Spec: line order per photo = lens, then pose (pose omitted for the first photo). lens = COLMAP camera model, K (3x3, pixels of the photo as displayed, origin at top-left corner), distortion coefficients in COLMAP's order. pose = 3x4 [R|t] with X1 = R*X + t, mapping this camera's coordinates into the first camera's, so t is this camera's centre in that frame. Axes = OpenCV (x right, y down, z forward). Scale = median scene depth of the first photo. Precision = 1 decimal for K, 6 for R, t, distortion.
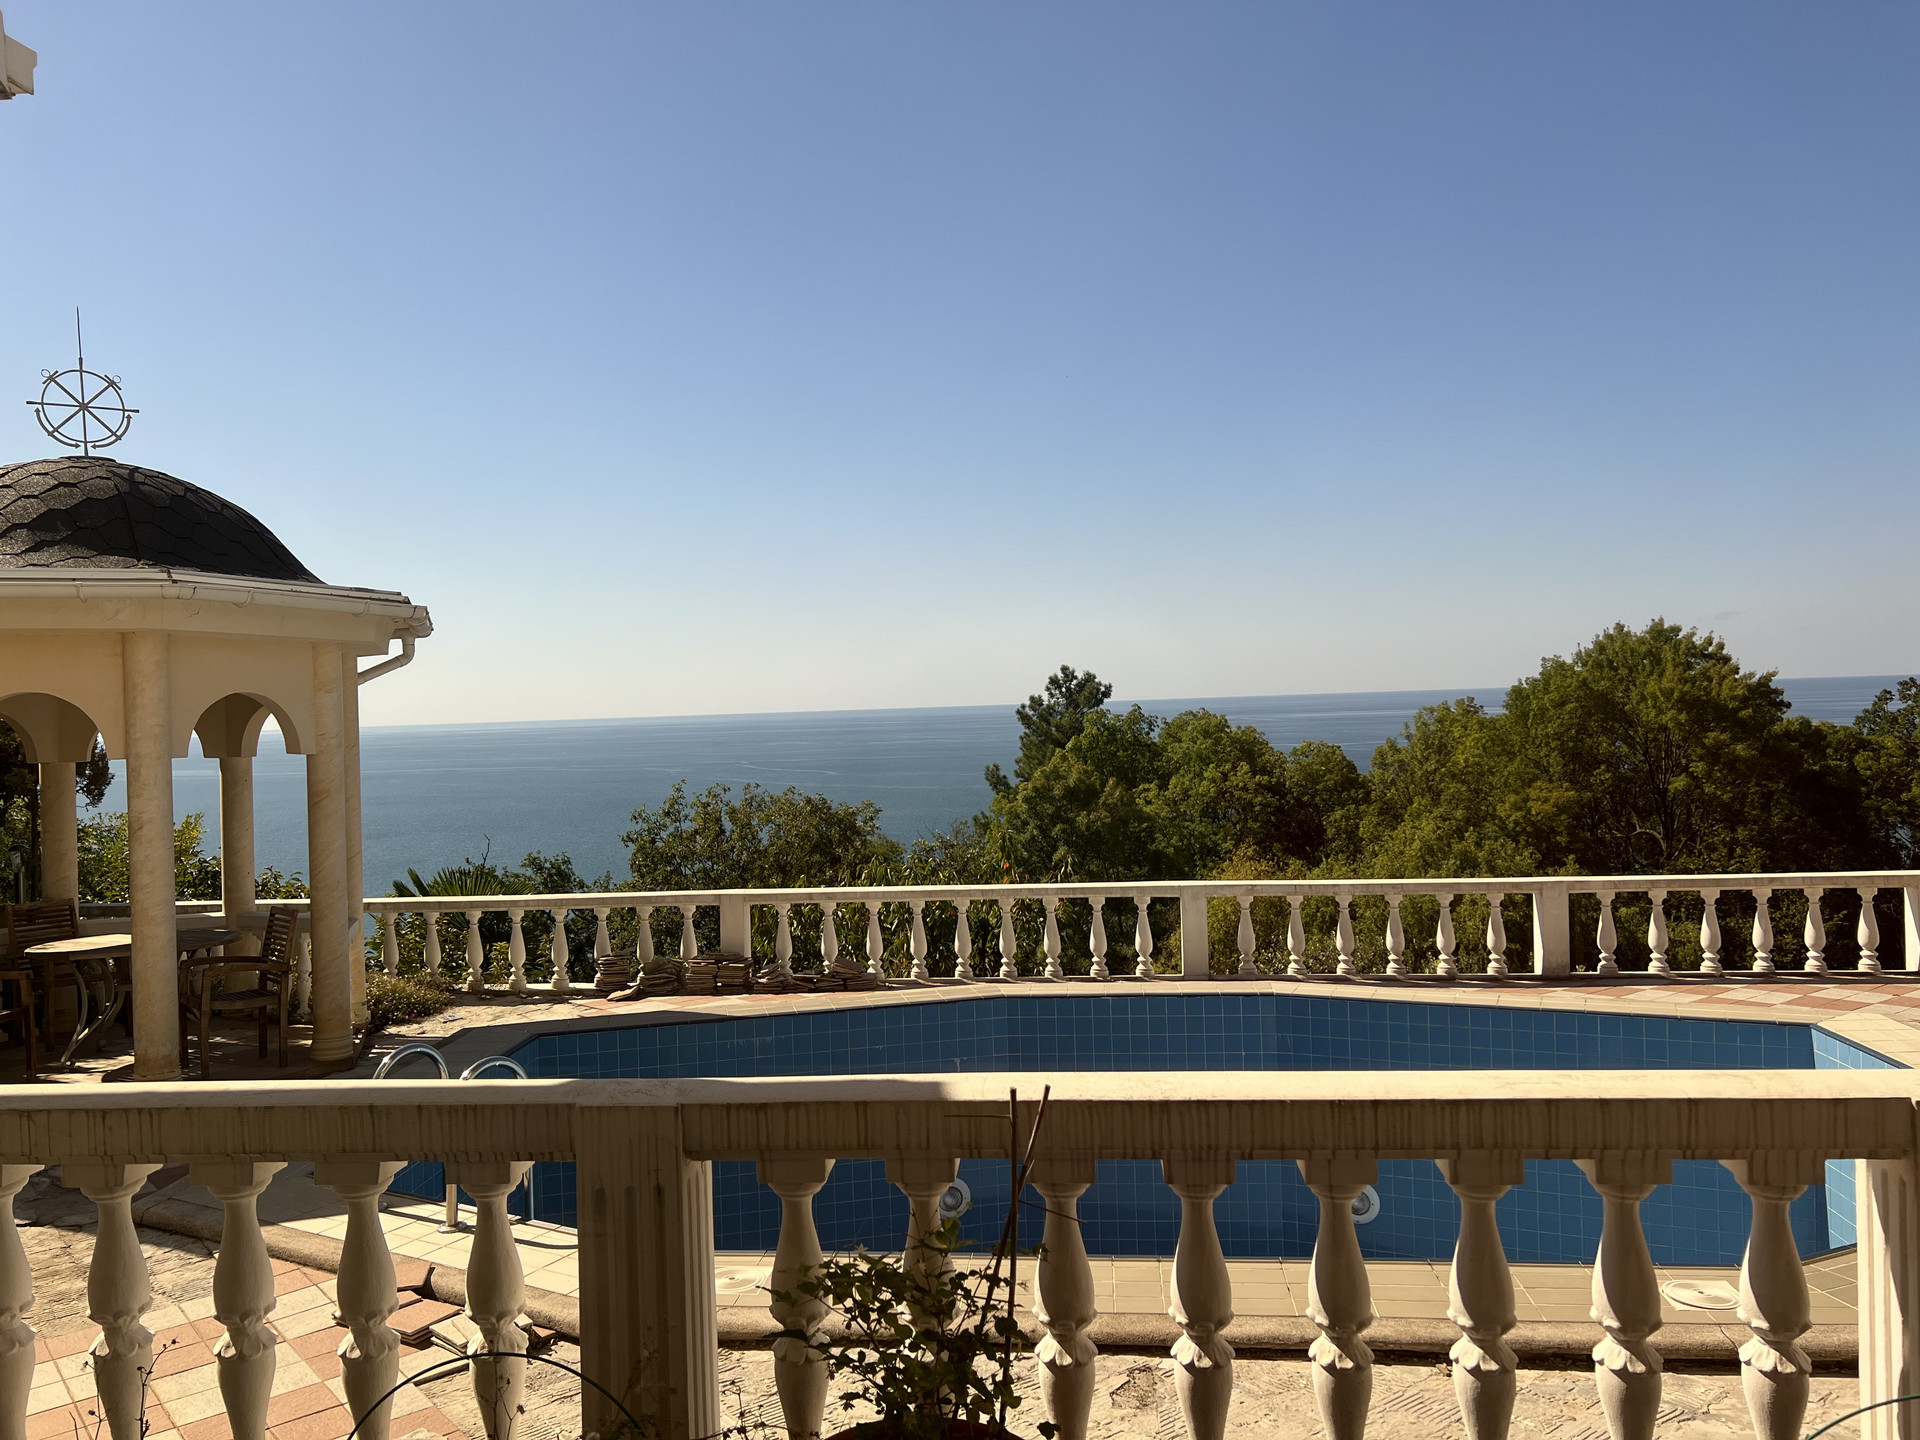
lens RADIAL K [[1459.4, 0, 944.3], [0, 1459.4, 729.3], [0, 0, 1]] dist [0.064276, -0.077874]
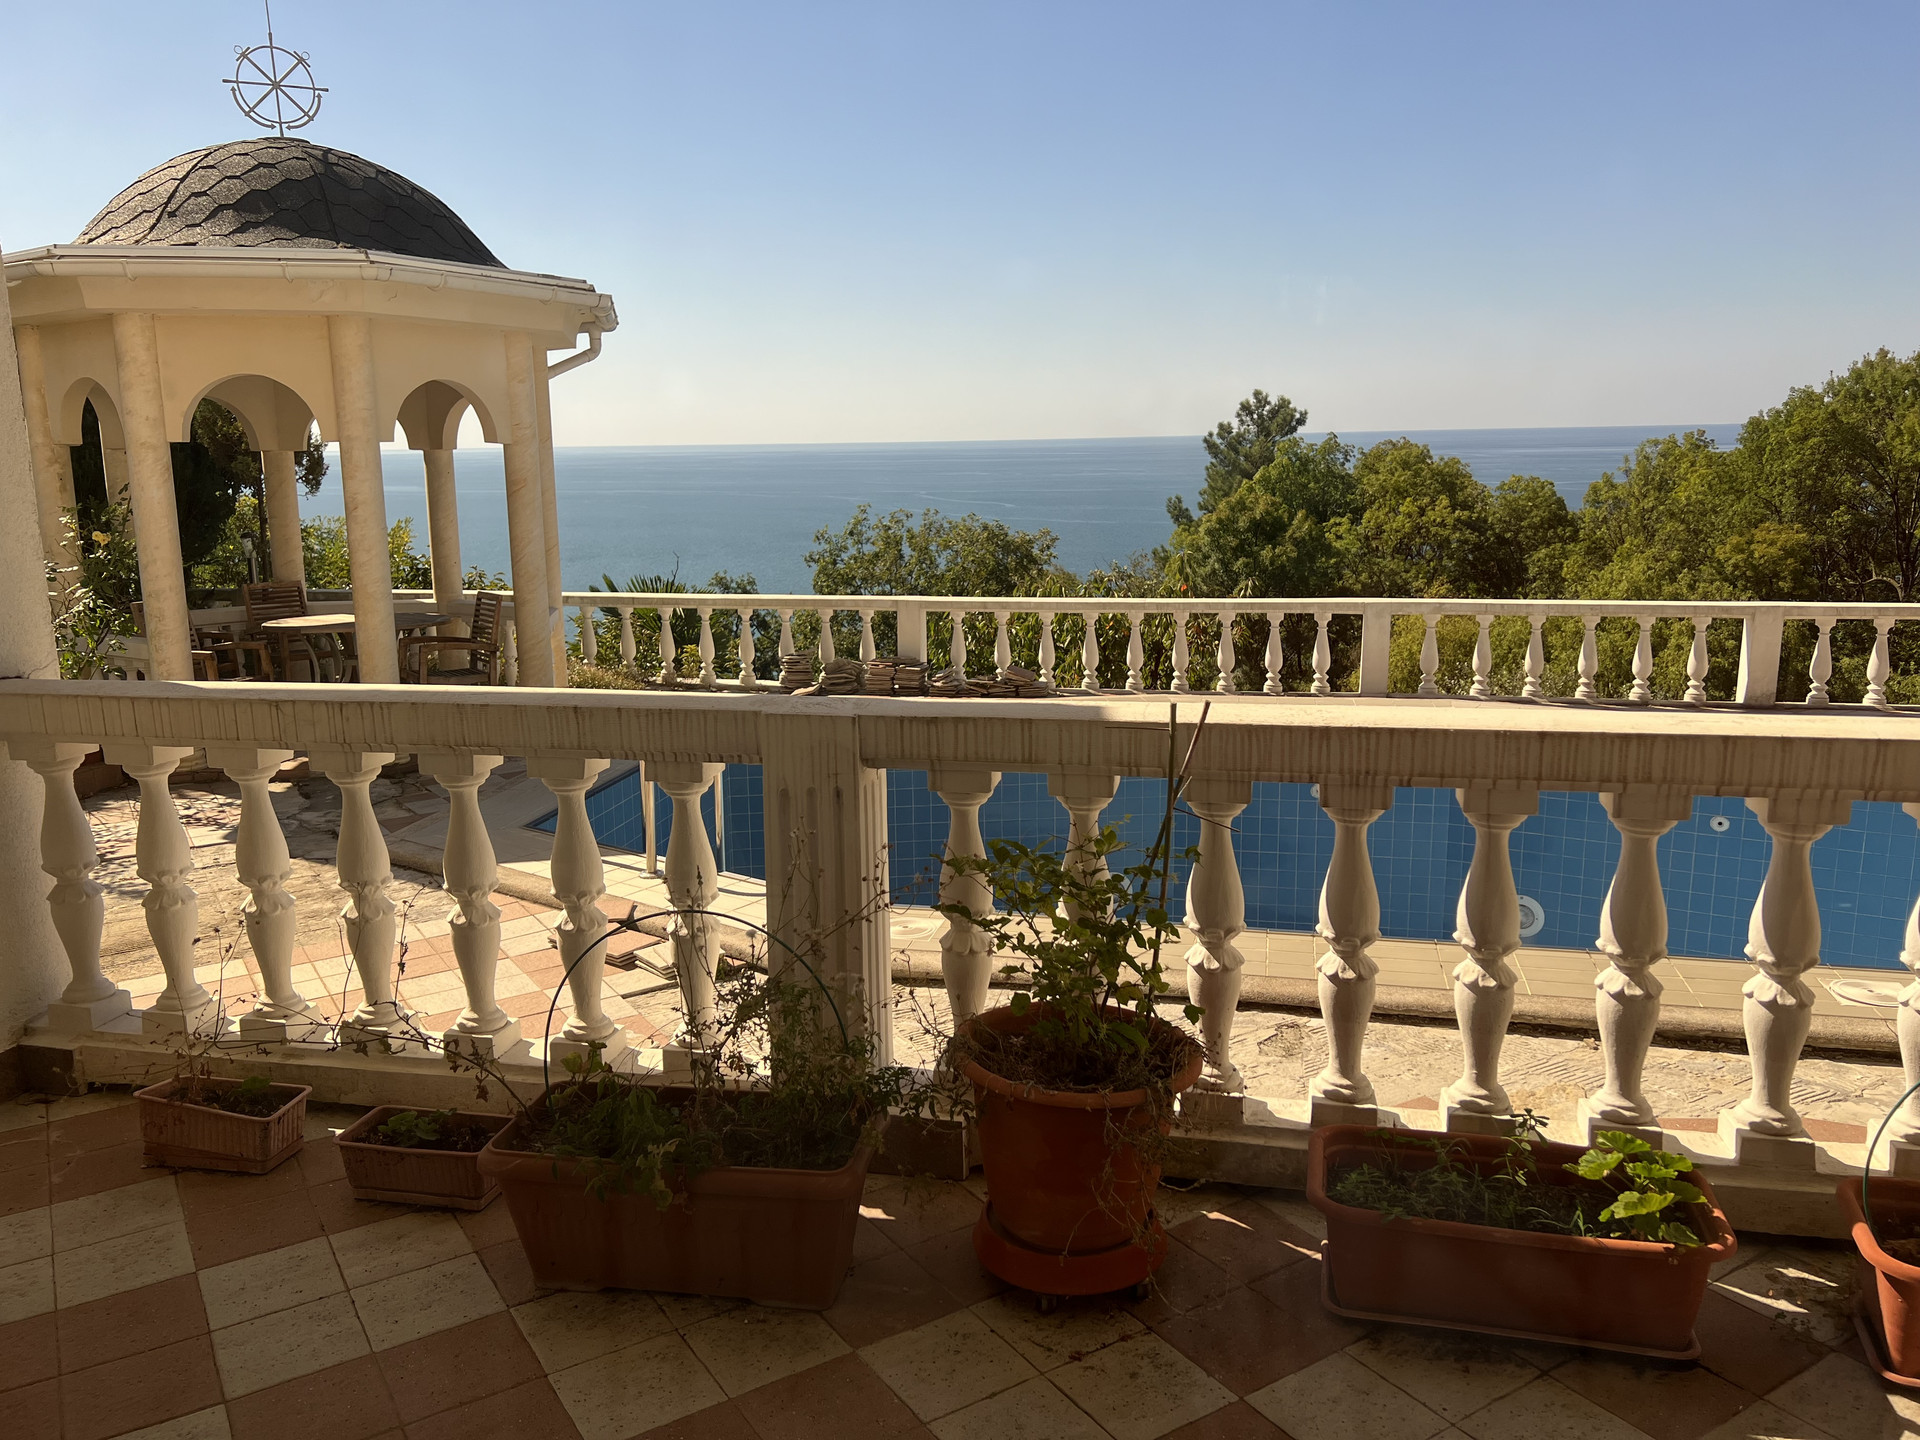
lens RADIAL K [[1459.4, 0, 950.1], [0, 1459.4, 737.3], [0, 0, 1]] dist [0.064276, -0.077874]
pose [[0.992836, 0.039072, -0.112915, 0.000894], [-0.017172, 0.981872, 0.188767, 0.009626], [0.118244, -0.185476, 0.975509, -0.002769]]
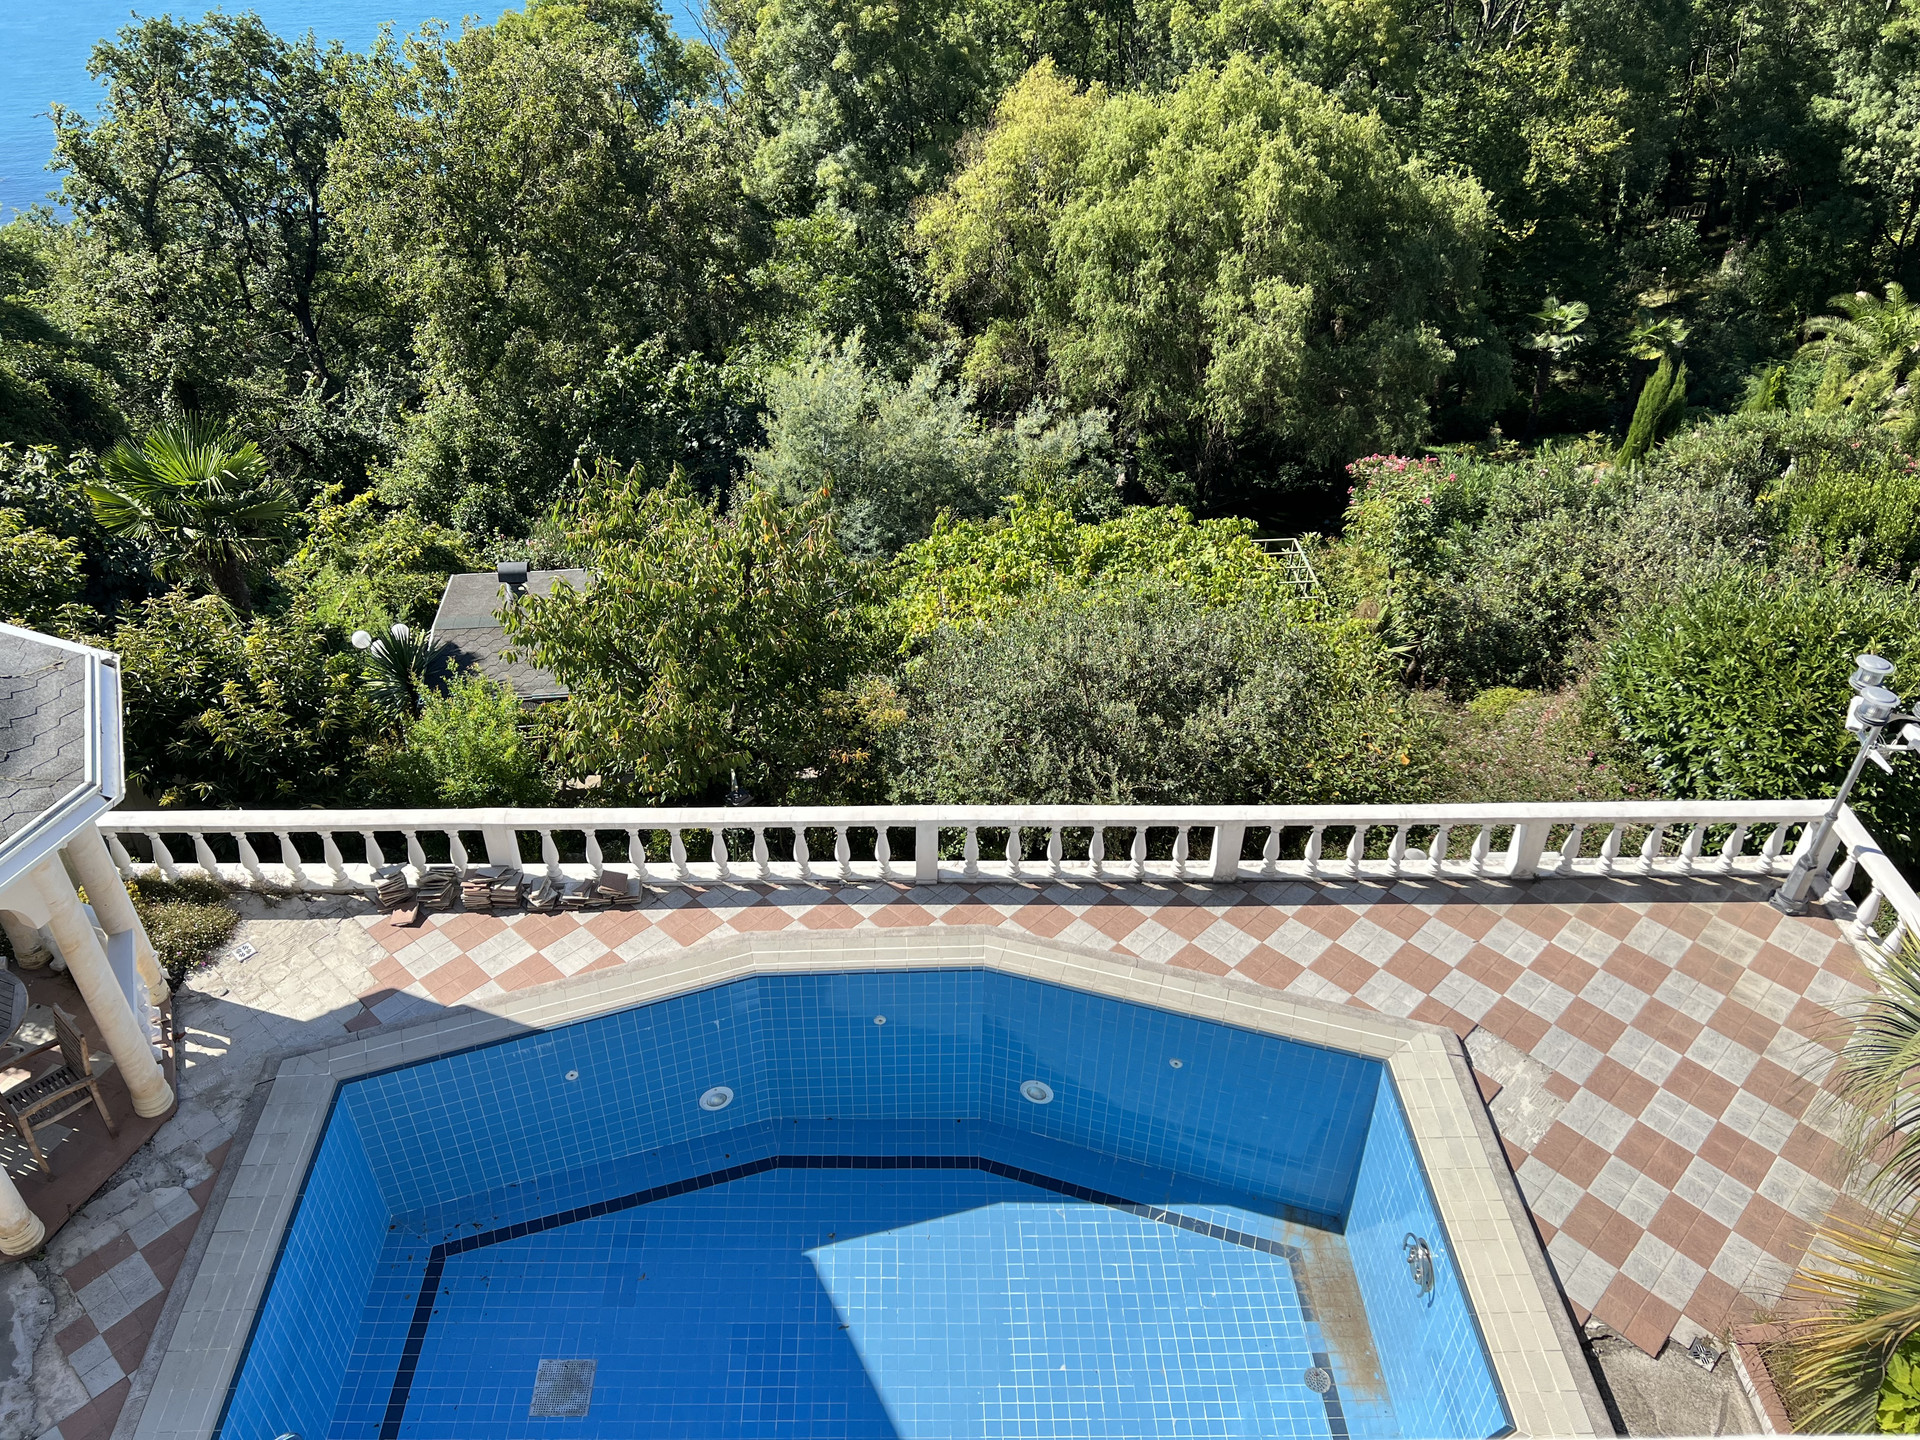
lens RADIAL K [[1459.4, 0, 957.4], [0, 1459.4, 746.6], [0, 0, 1]] dist [0.064276, -0.077874]
pose [[0.990069, -0.053091, 0.130174, 0.061311], [-0.035193, 0.802869, 0.595116, -0.698406], [-0.136108, -0.593787, 0.793027, 0.179298]]
